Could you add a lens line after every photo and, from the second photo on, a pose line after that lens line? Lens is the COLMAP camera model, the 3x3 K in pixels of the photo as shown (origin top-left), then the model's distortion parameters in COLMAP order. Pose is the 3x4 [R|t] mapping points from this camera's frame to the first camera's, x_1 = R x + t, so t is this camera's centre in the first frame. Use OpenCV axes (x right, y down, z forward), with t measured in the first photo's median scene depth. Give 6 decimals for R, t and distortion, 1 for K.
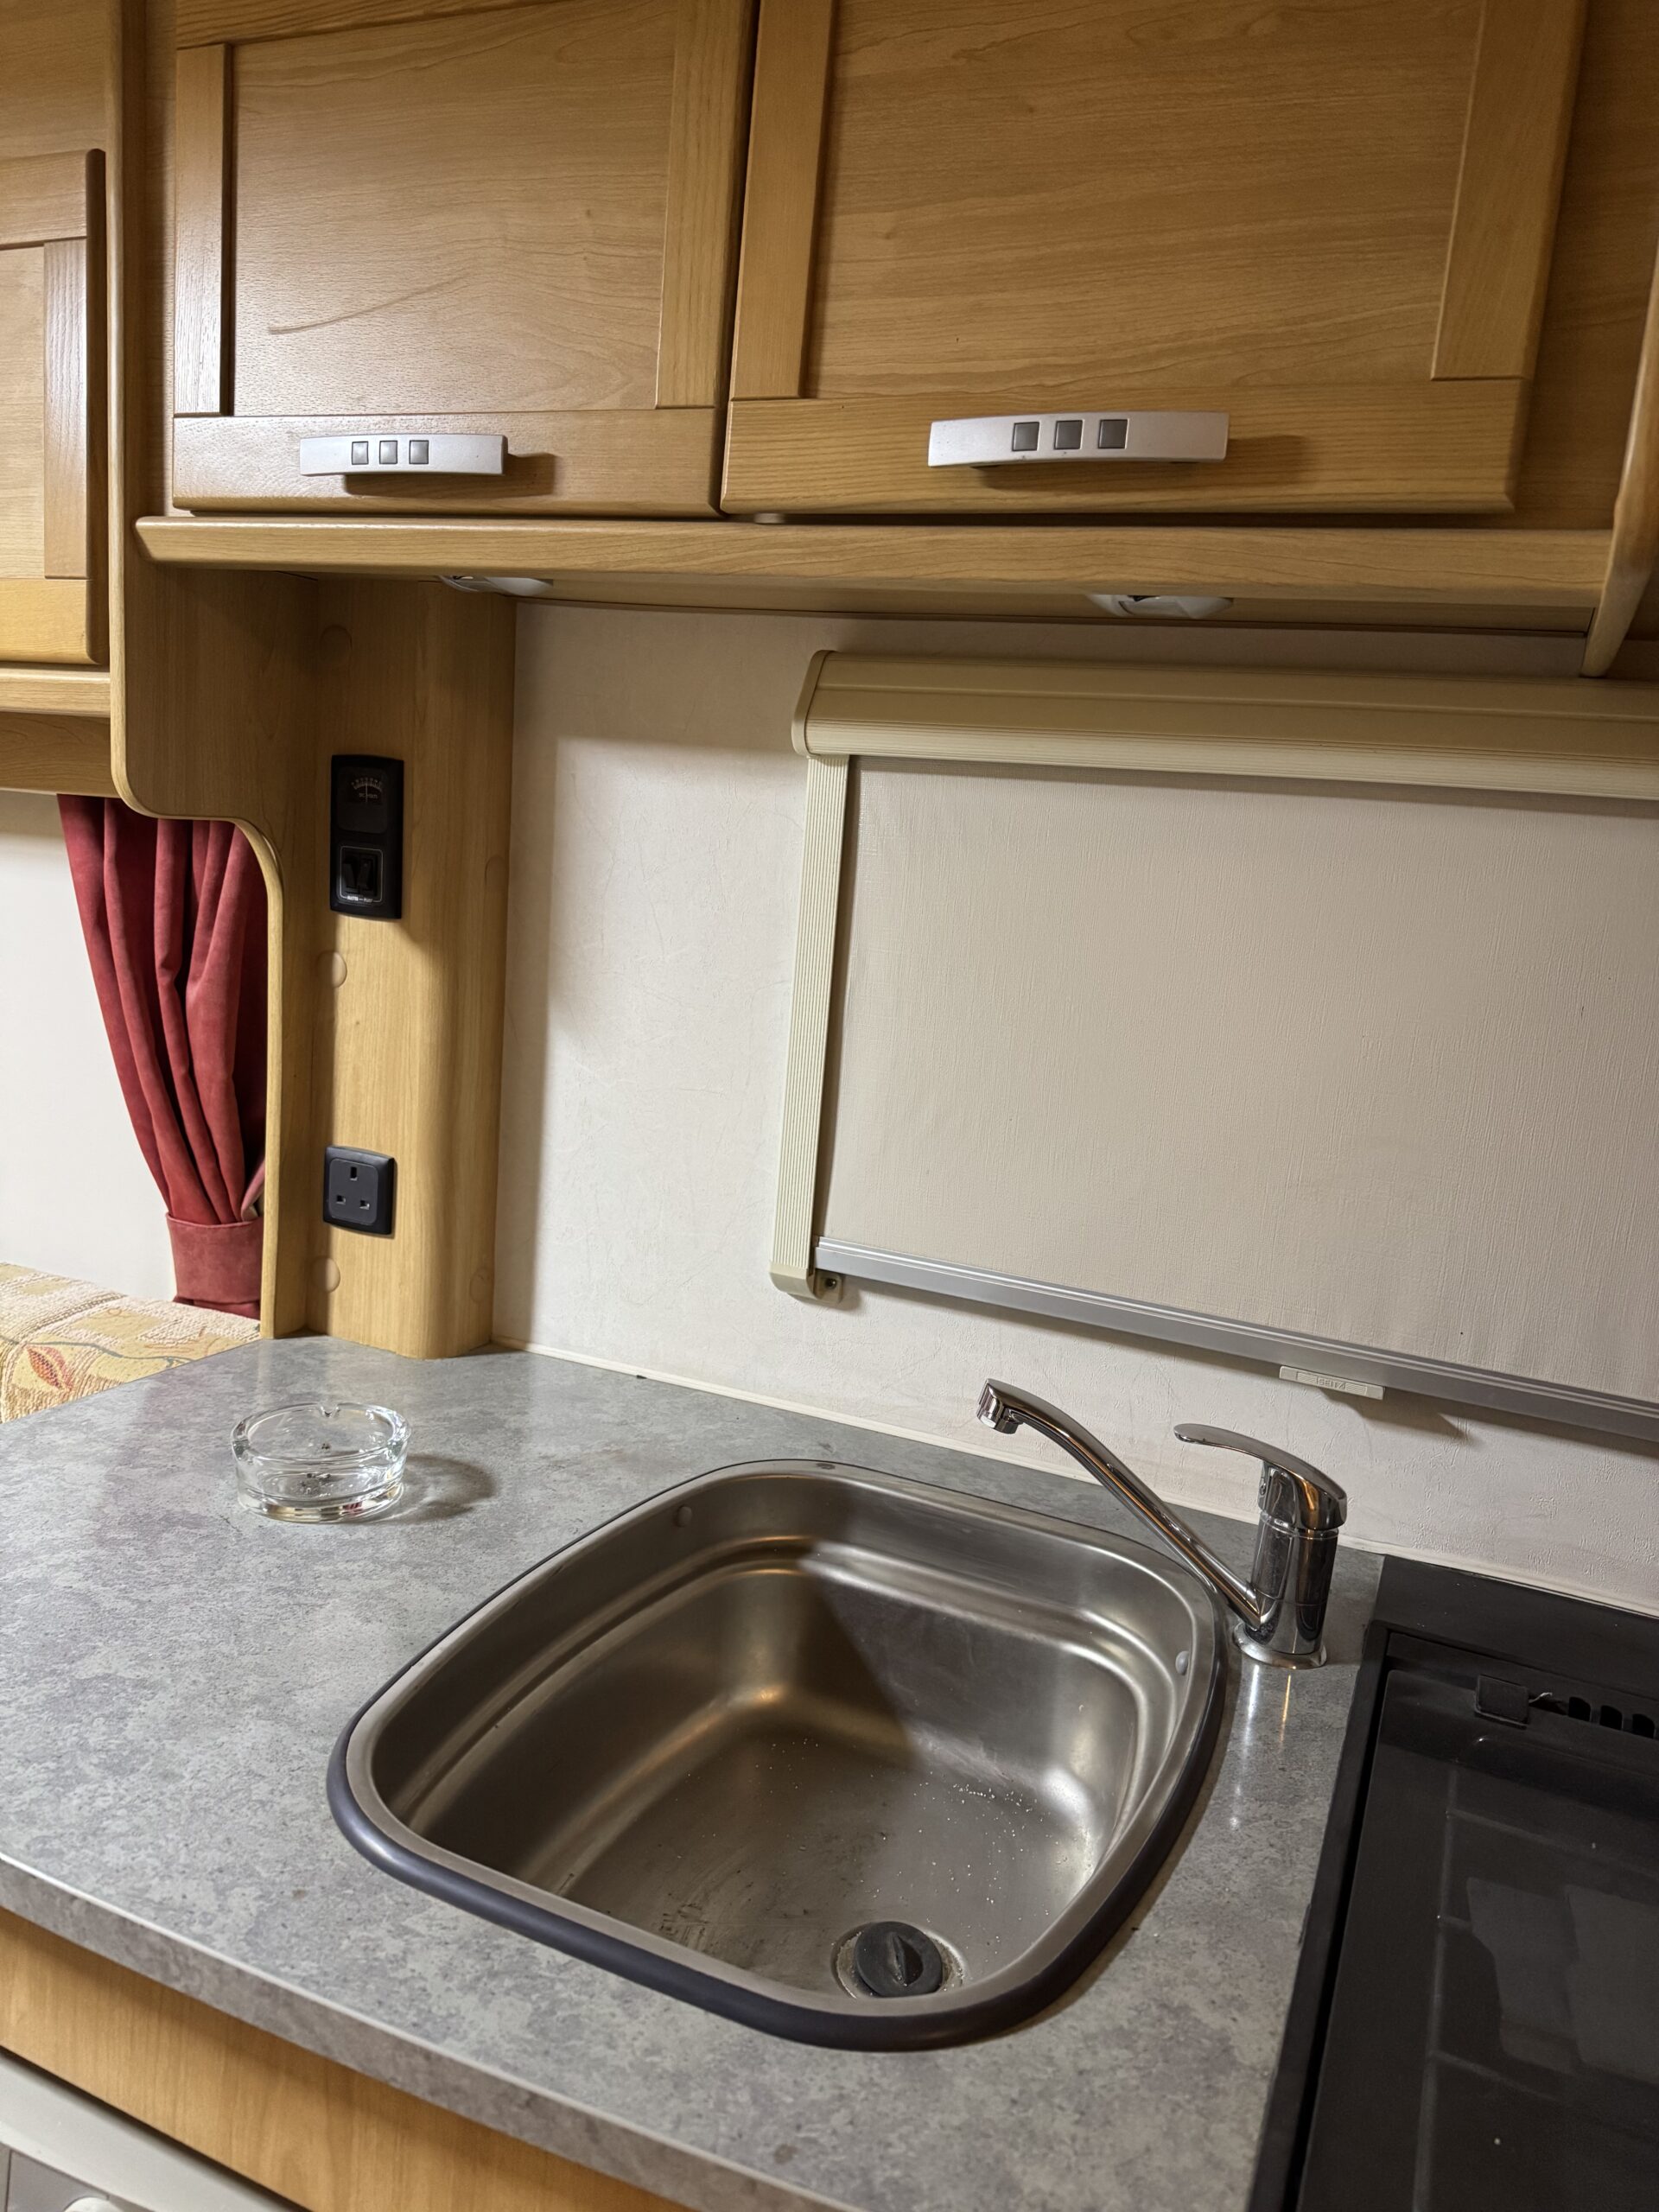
lens RADIAL K [[1573.6, 0, 829.5], [0, 1573.6, 1106.0], [0, 0, 1]] dist [0.006883, -0.007694]
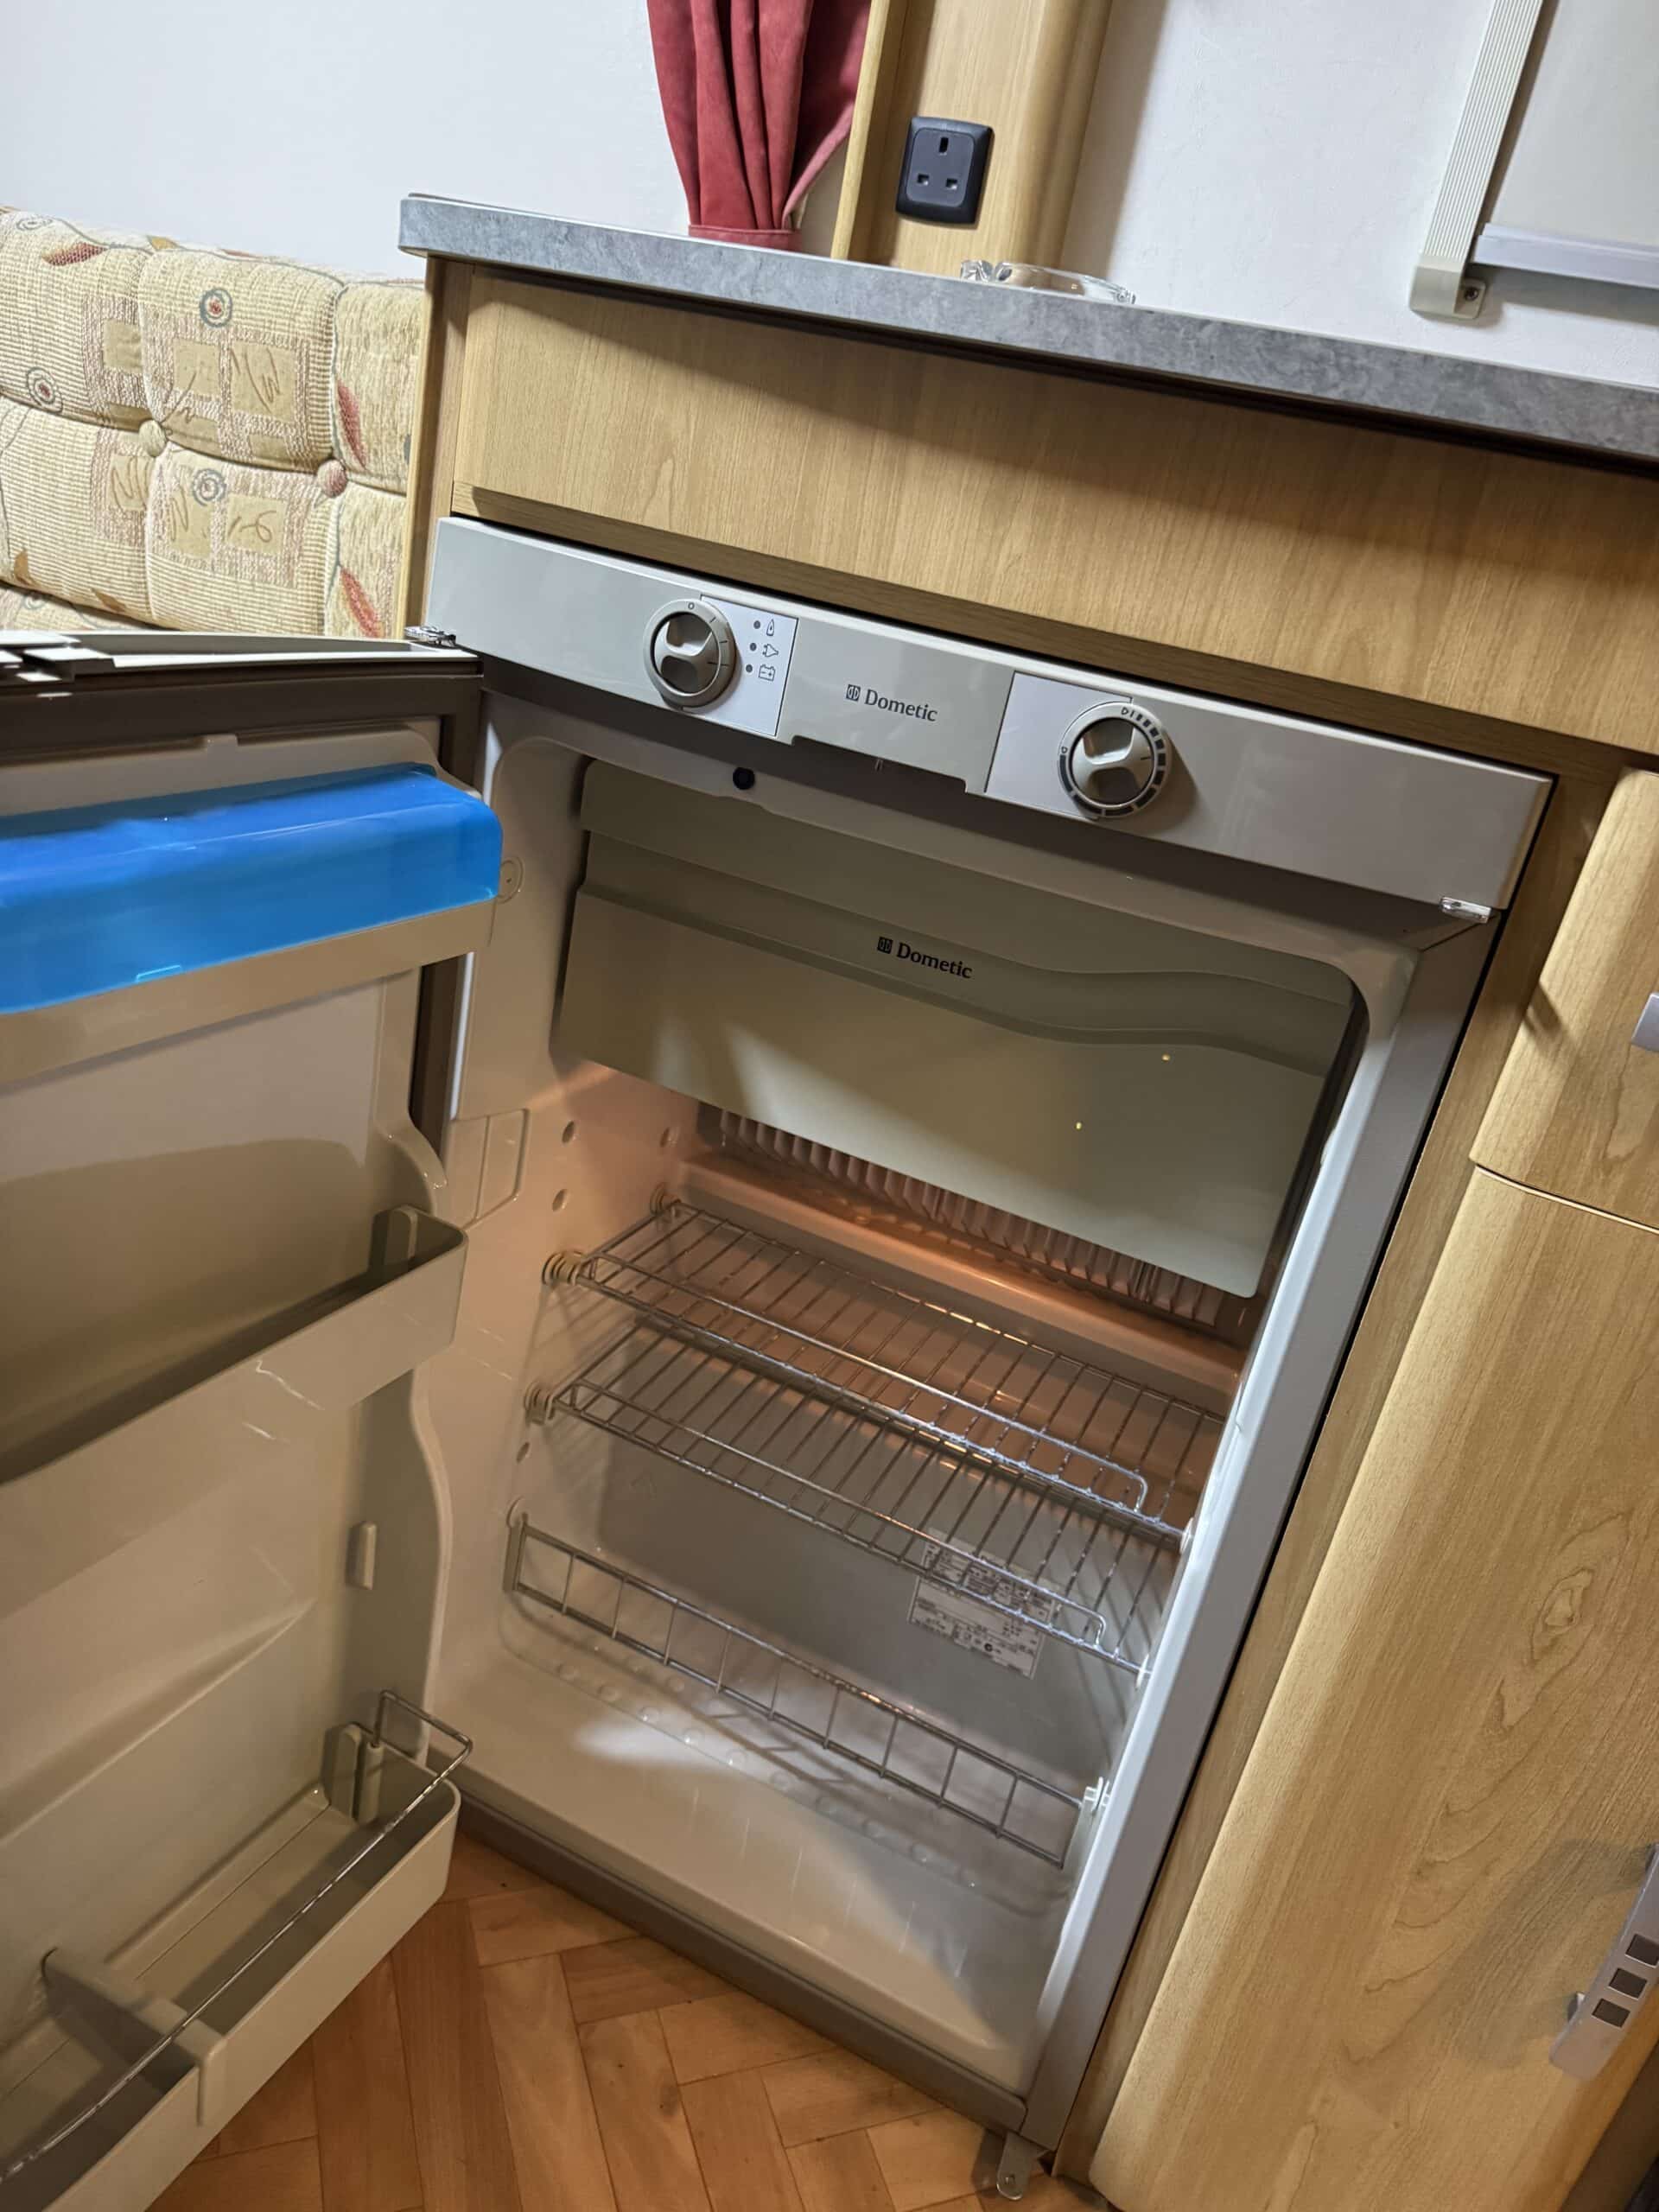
lens RADIAL K [[1619.2, 0, 768.8], [0, 1619.2, 1108.1], [0, 0, 1]] dist [-0.002777, -0.005005]
pose [[0.995218, 0.096556, -0.014795, -0.651206], [-0.090305, 0.967178, 0.237511, 0.719792], [0.037242, -0.235039, 0.971272, -0.102358]]
